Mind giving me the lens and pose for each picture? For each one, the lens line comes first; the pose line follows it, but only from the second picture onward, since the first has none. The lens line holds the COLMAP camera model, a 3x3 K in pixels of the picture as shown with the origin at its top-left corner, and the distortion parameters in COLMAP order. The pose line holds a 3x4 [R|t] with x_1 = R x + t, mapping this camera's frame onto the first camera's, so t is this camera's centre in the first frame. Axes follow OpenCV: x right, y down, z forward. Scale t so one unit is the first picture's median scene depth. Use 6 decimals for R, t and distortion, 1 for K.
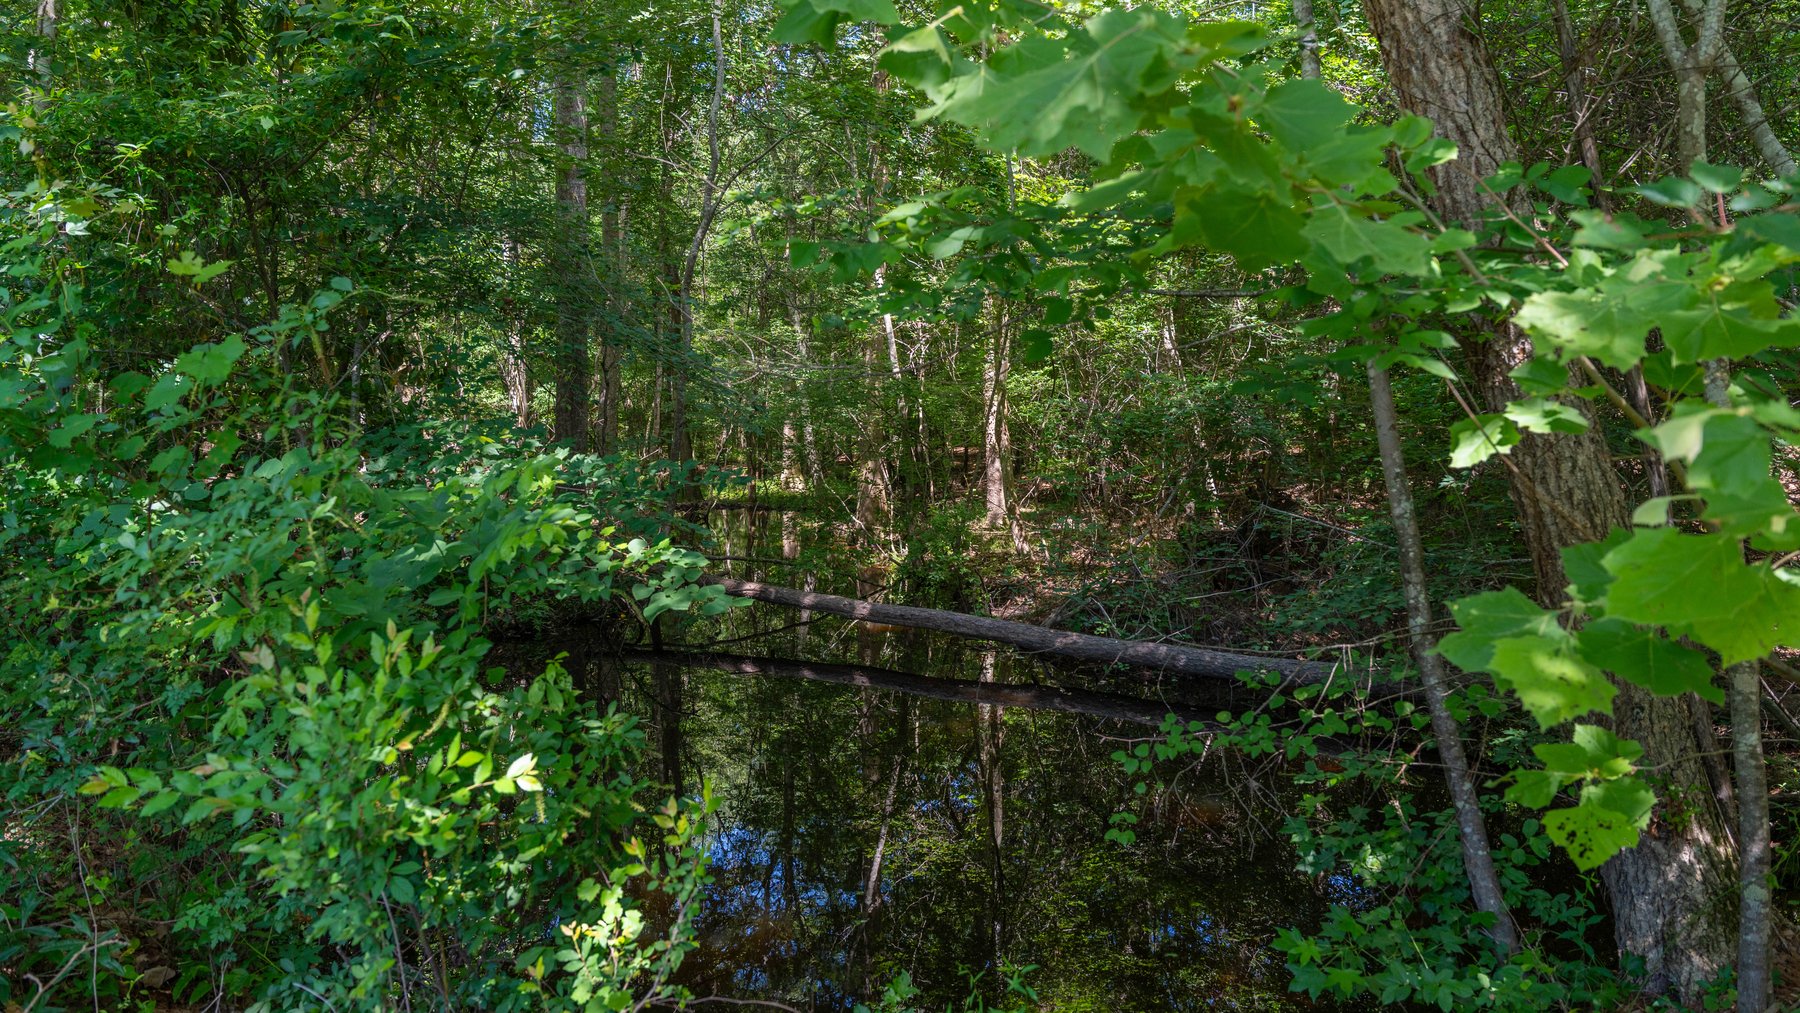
lens RADIAL K [[1278.8, 0, 900.0], [0, 1278.8, 506.5], [0, 0, 1]] dist [0.002844, -0.001897]
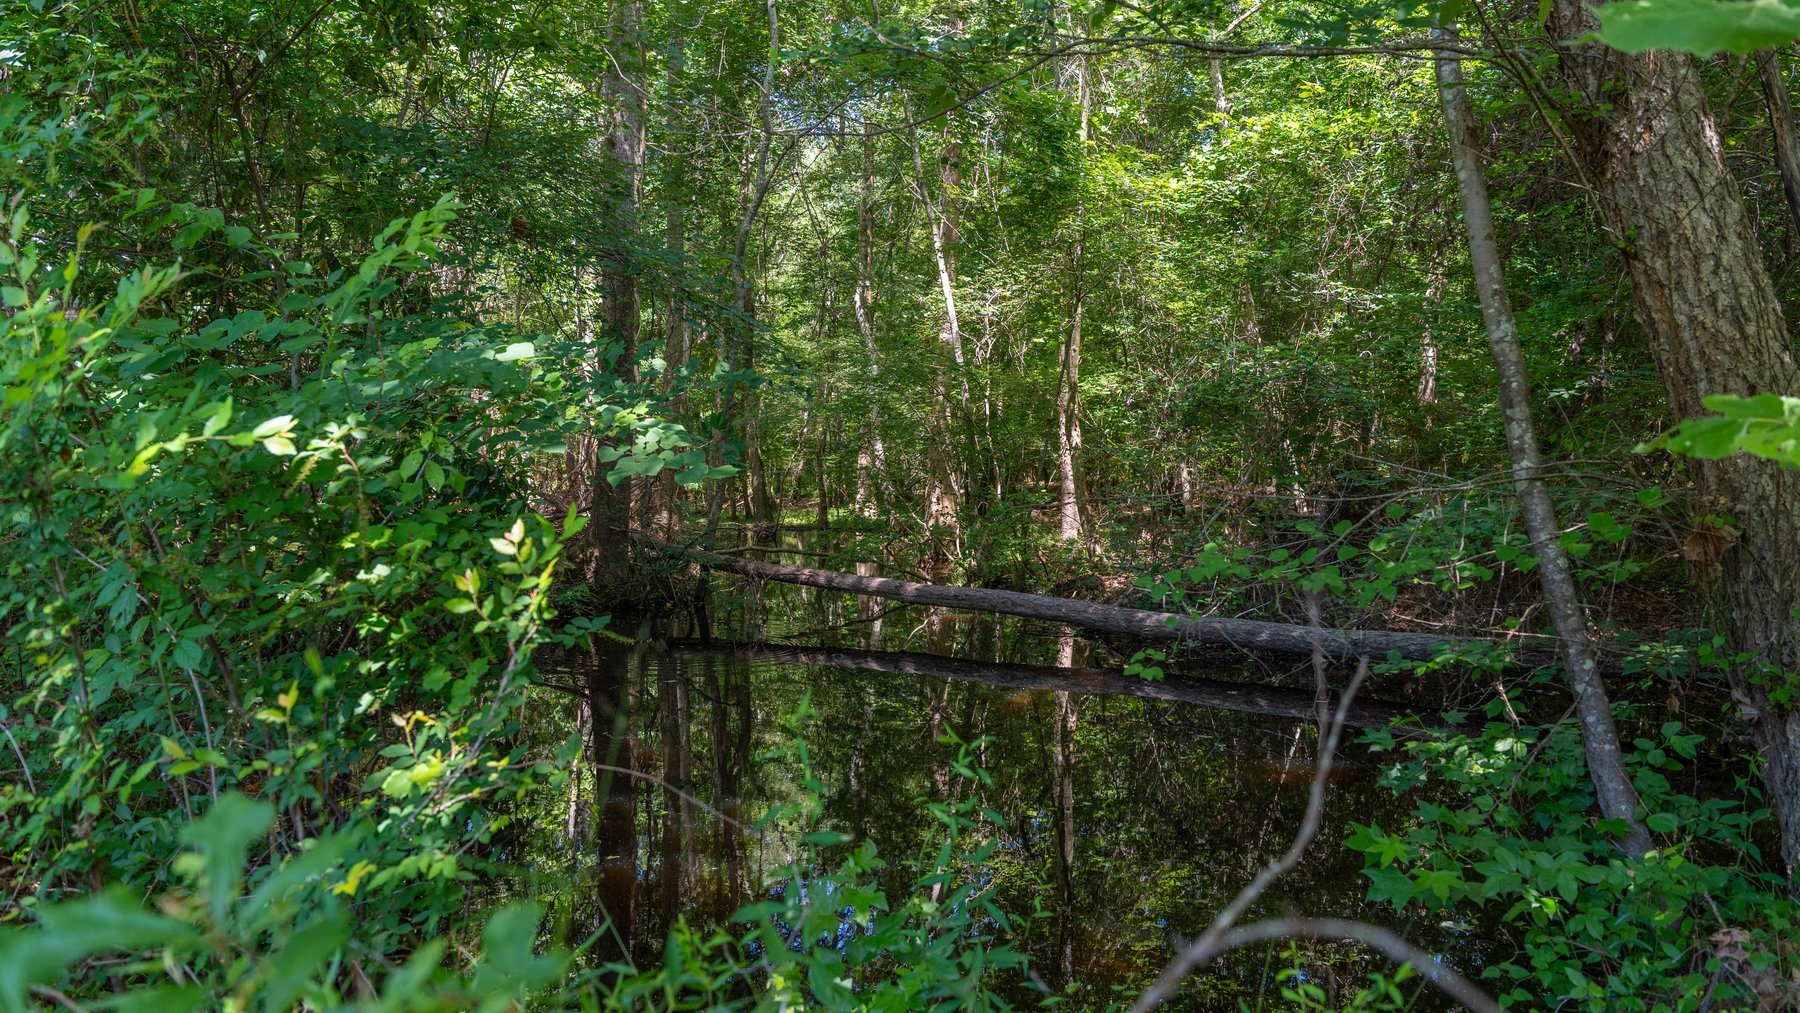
lens RADIAL K [[1285.2, 0, 900.0], [0, 1285.2, 506.5], [0, 0, 1]] dist [-0.003830, -0.002967]
pose [[0.997836, -0.000242, -0.065751, 0.059085], [-0.002173, 0.999325, -0.036667, 0.146893], [0.065716, 0.036730, 0.997162, 0.151928]]
